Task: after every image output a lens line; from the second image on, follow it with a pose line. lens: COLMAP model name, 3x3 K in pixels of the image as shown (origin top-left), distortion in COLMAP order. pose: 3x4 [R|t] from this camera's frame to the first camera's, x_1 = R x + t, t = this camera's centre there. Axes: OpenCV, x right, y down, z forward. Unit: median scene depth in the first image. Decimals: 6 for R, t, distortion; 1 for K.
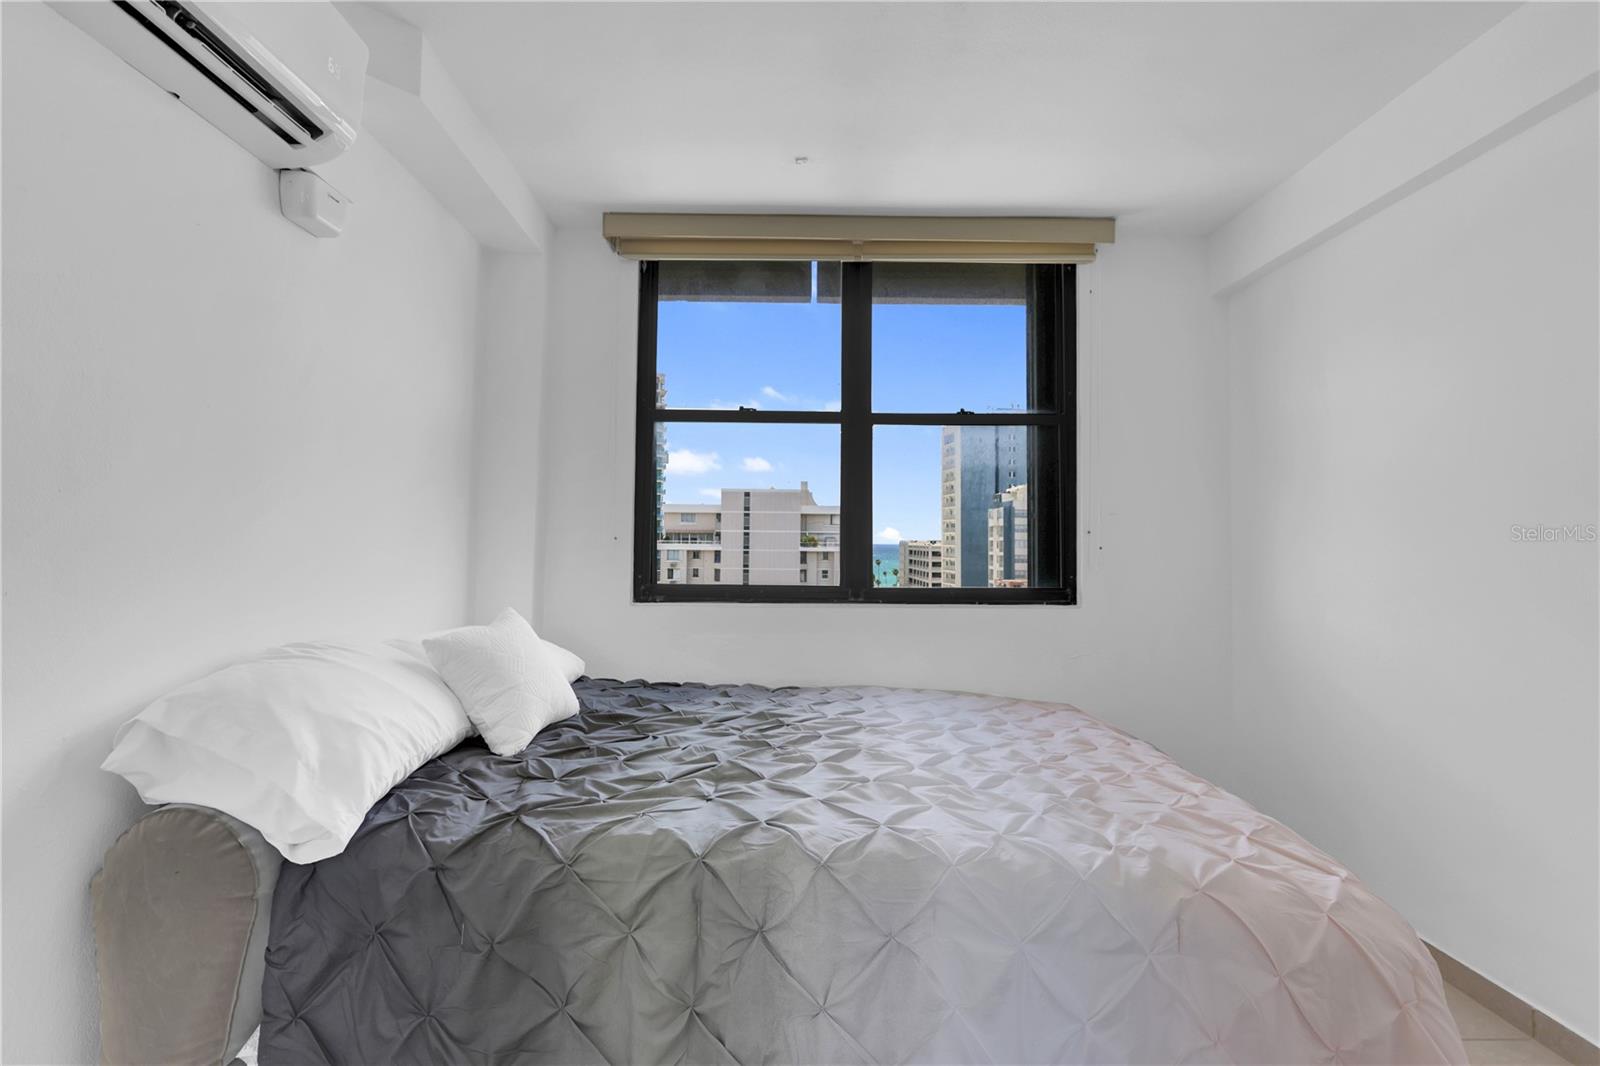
lens RADIAL K [[729.7, 0, 800.5], [0, 729.7, 506.3], [0, 0, 1]] dist [0.000319, -0.000044]
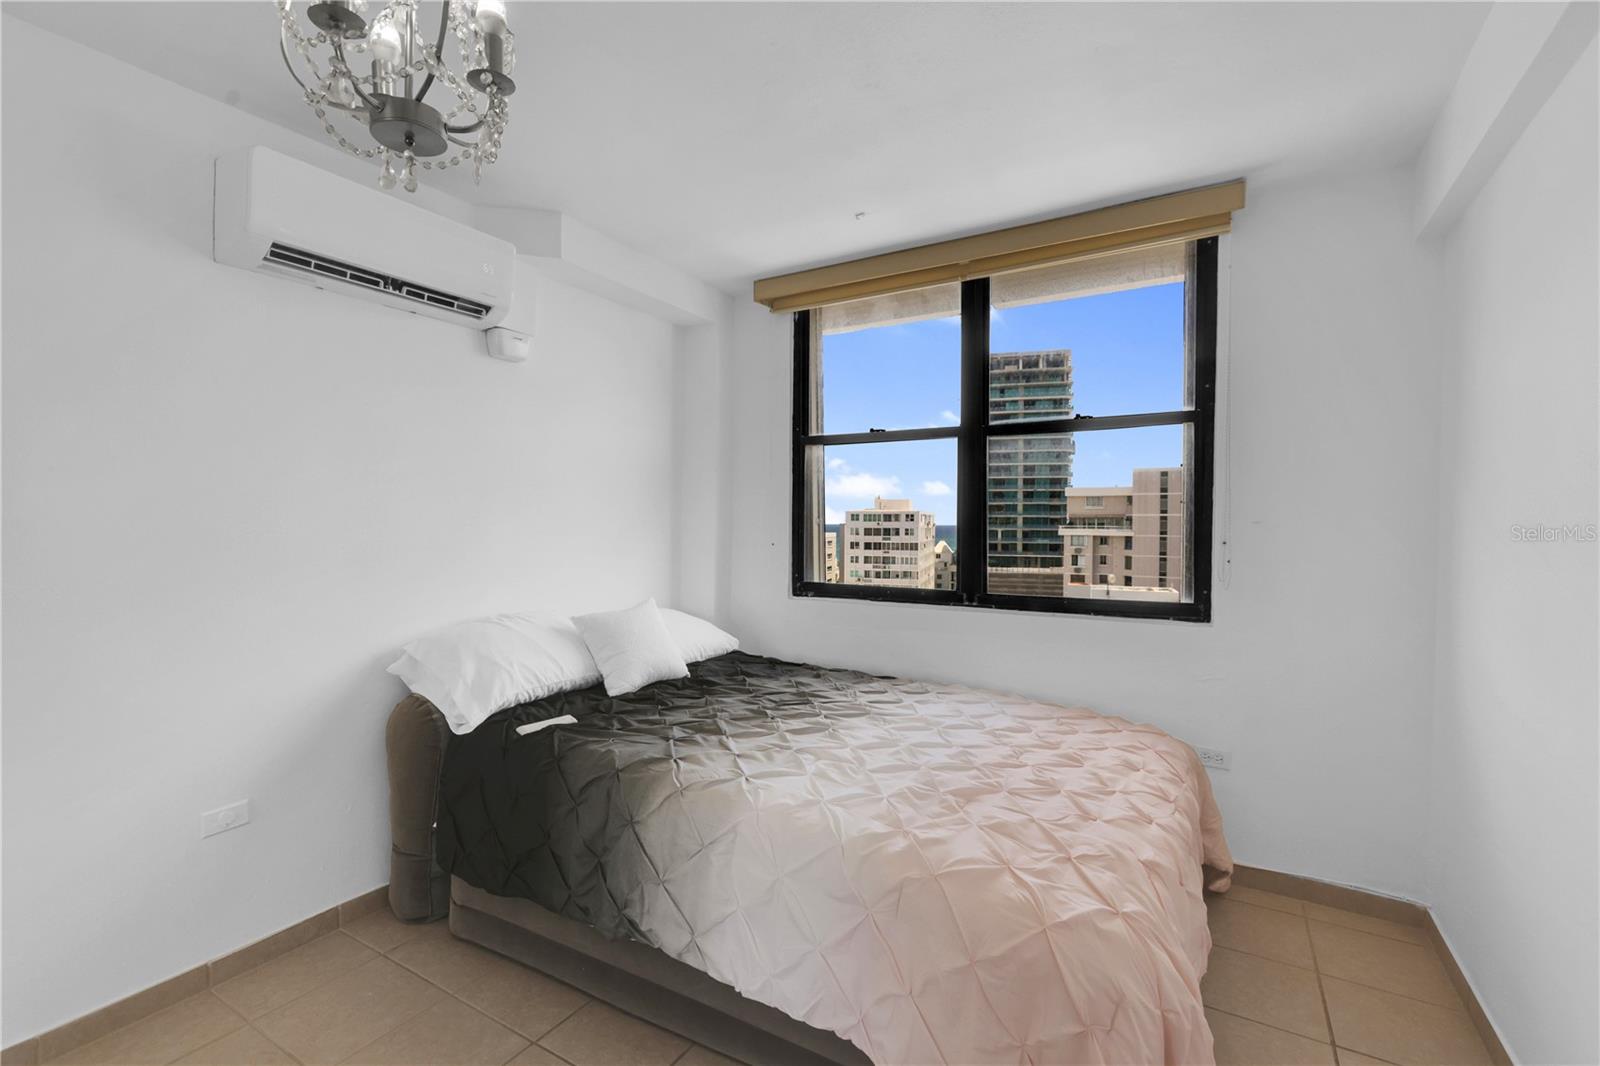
lens RADIAL K [[719.7, 0, 784.1], [0, 719.7, 534.2], [0, 0, 1]] dist [-0.001889, 0.000182]
pose [[0.846228, 0.003200, -0.532811, 0.496569], [0.027944, 0.998339, 0.050377, -0.041477], [0.532087, -0.057519, 0.844733, -0.031487]]
